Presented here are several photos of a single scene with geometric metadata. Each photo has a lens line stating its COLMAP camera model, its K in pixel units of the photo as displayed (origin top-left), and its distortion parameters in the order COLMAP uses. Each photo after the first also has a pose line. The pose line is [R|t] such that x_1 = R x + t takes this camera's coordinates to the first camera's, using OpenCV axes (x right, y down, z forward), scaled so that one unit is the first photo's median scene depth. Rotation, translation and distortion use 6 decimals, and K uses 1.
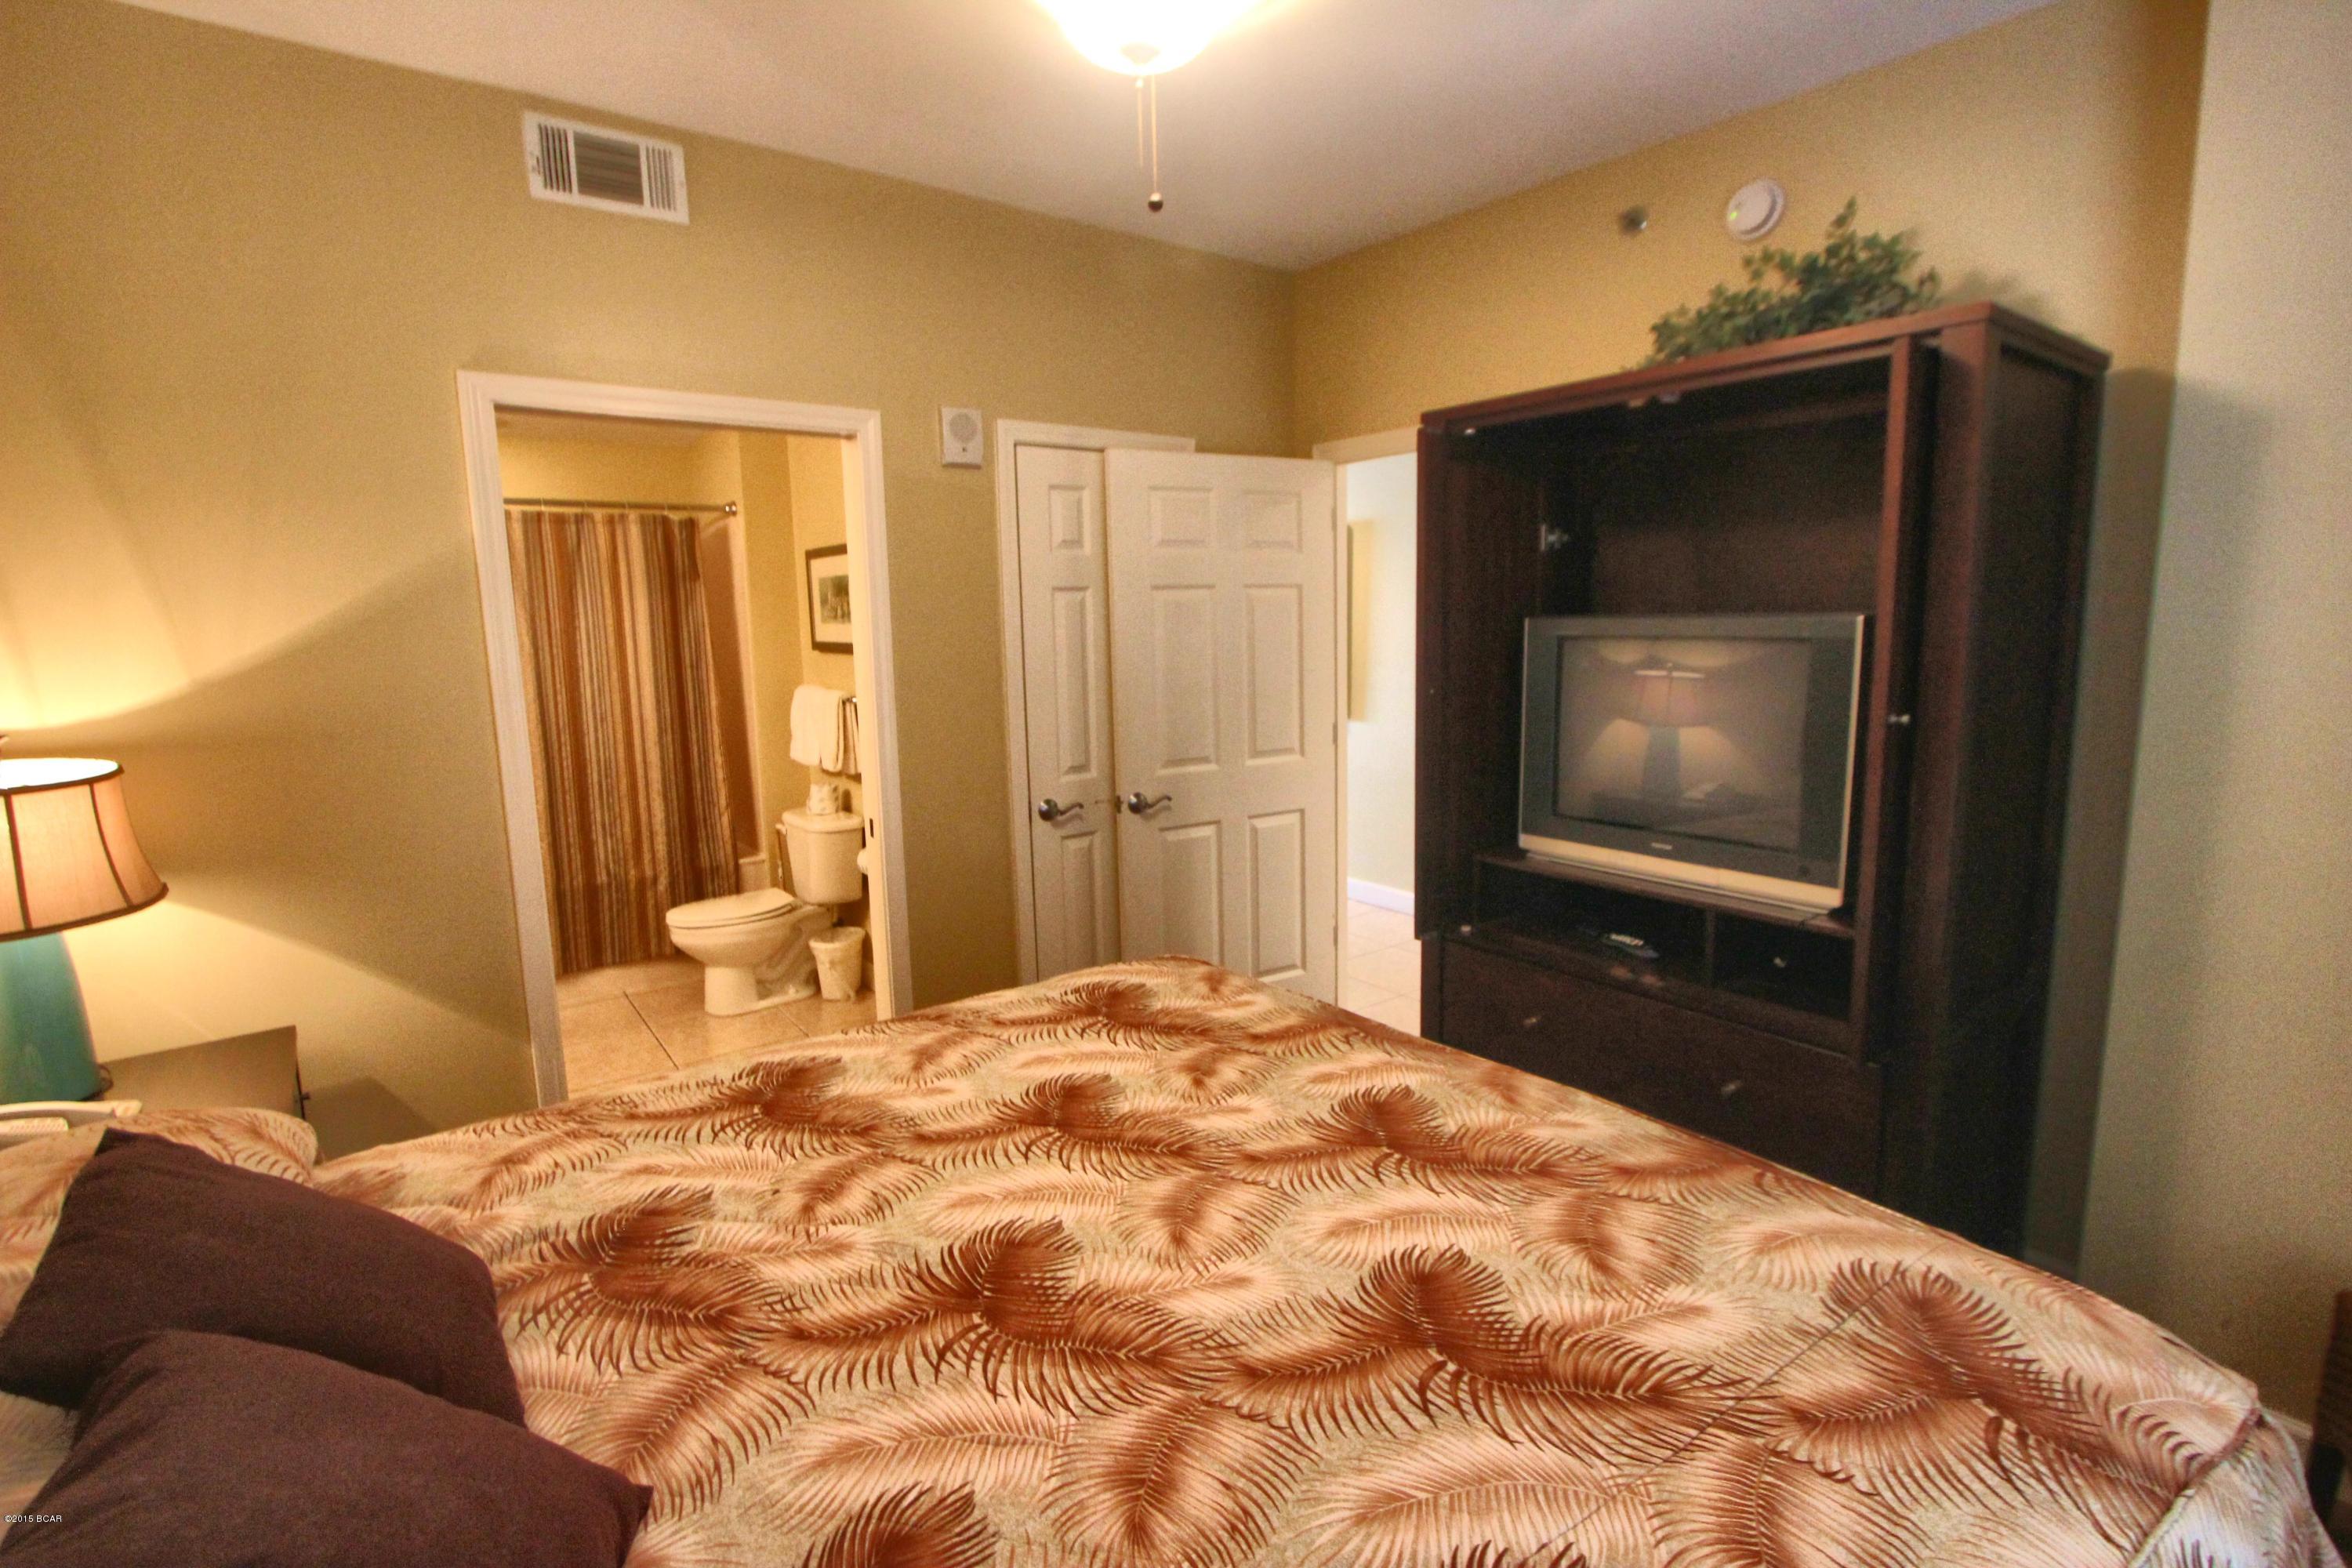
lens RADIAL K [[1081.2, 0, 1192.0], [0, 1081.2, 765.7], [0, 0, 1]] dist [-0.020991, 0.004801]
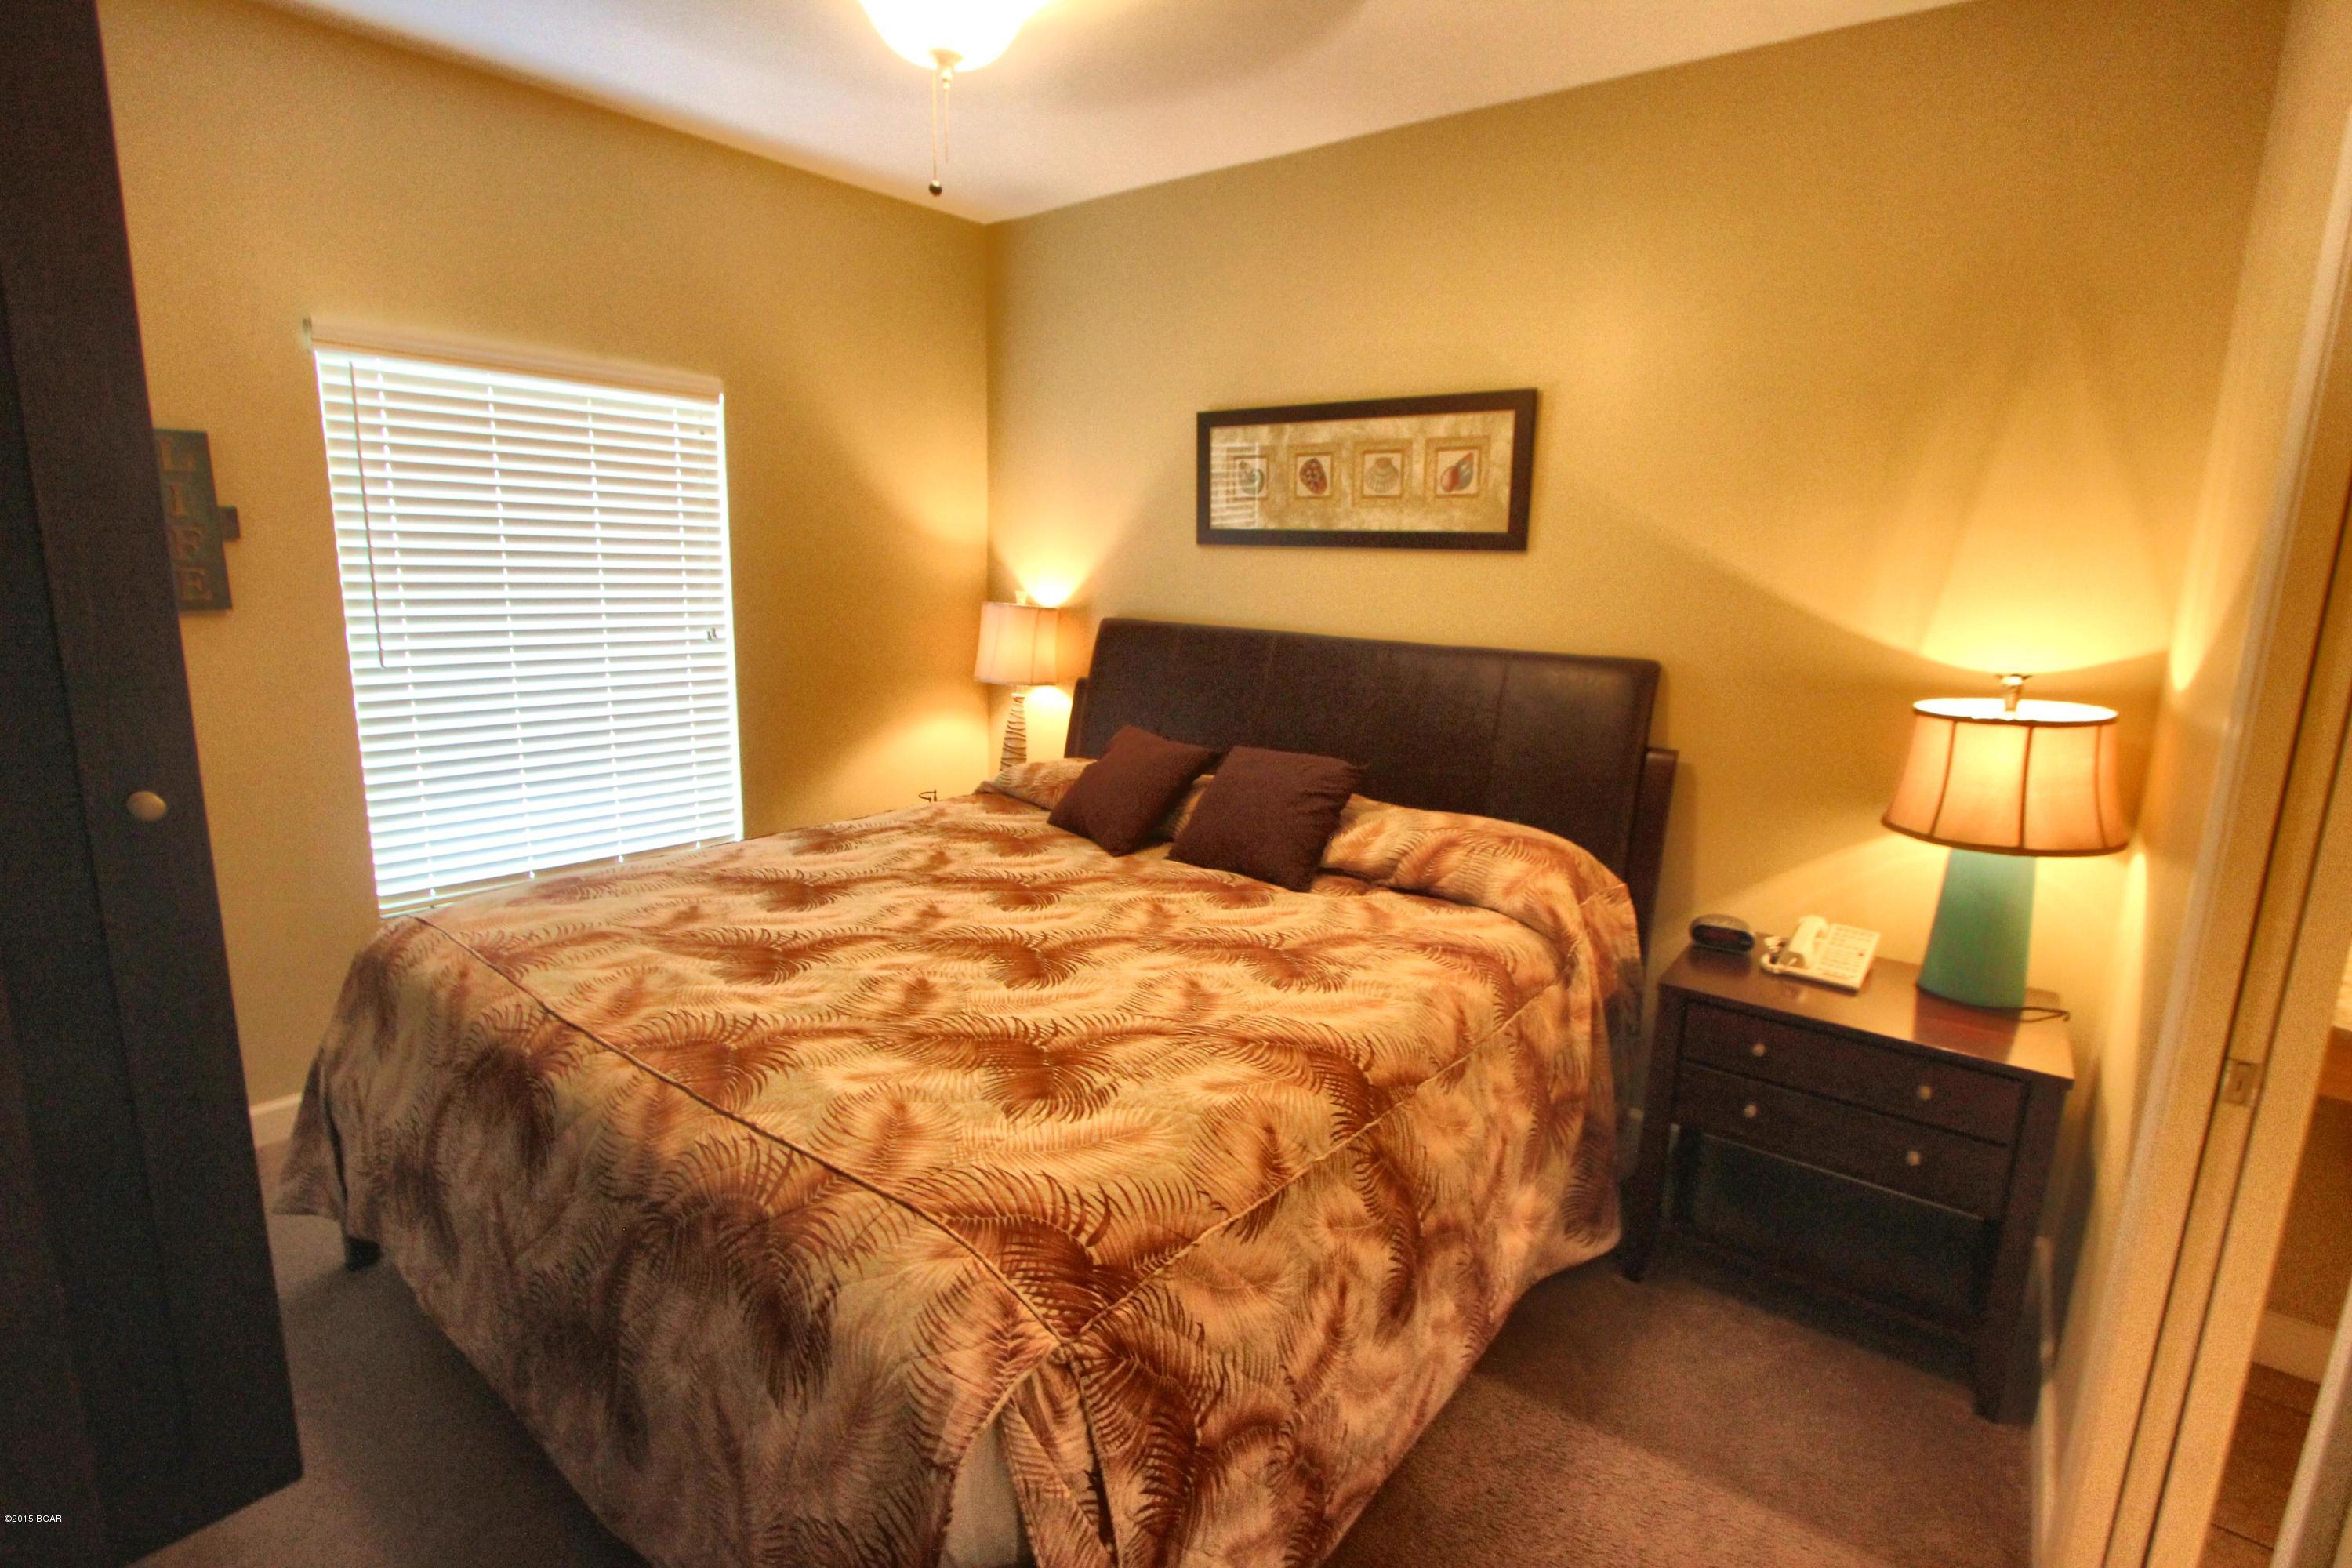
lens RADIAL K [[1081.2, 0, 1192.0], [0, 1081.2, 765.7], [0, 0, 1]] dist [-0.020991, 0.004801]
pose [[-0.967738, 0.035232, -0.249485, 0.006015], [-0.050596, 0.942833, 0.329402, -0.309402], [0.246828, 0.331398, -0.910633, 2.133860]]
